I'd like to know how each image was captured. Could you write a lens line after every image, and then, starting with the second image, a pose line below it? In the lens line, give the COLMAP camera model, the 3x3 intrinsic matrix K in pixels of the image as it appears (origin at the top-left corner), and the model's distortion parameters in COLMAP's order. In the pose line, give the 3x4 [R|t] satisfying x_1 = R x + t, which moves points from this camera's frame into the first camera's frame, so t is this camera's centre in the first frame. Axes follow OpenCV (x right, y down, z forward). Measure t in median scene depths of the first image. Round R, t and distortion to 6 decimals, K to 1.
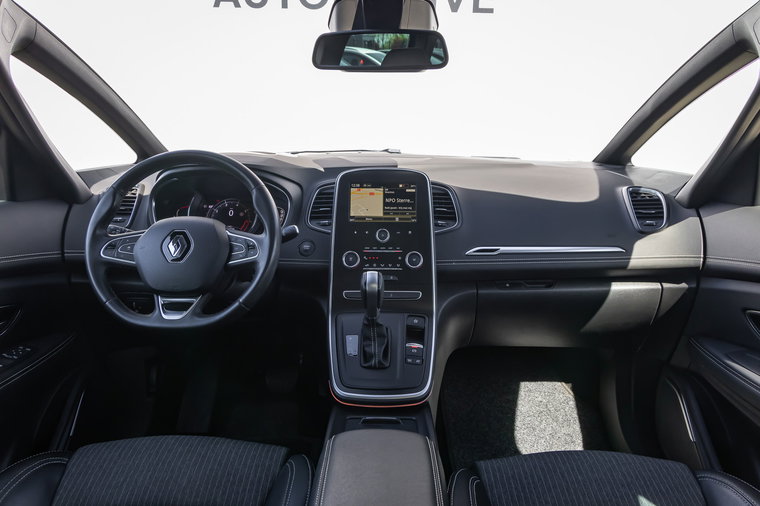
lens RADIAL K [[545.1, 0, 391.9], [0, 545.1, 240.0], [0, 0, 1]] dist [-0.010620, 0.005131]
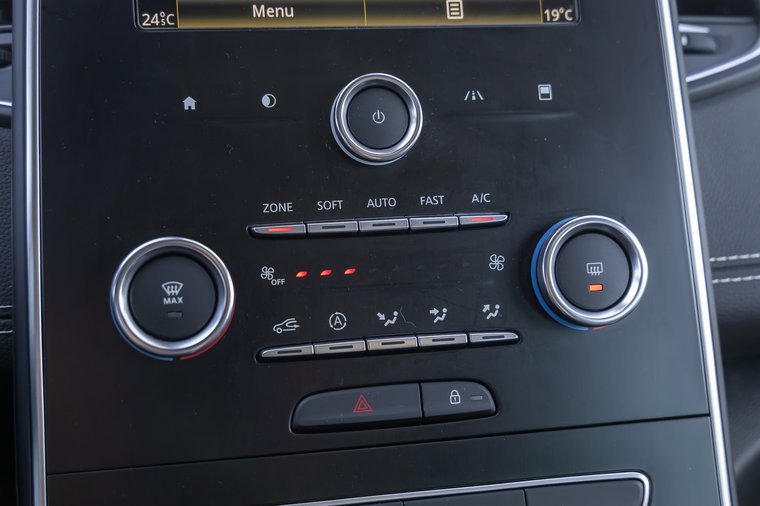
lens RADIAL K [[1082.5, 0, 376.6], [0, 1082.5, 256.7], [0, 0, 1]] dist [0.028264, 0.000000]
pose [[0.979385, -0.055146, 0.194331, -0.077333], [0.038477, 0.995330, 0.088532, 0.003168], [-0.198306, -0.079230, 0.976933, 0.712139]]
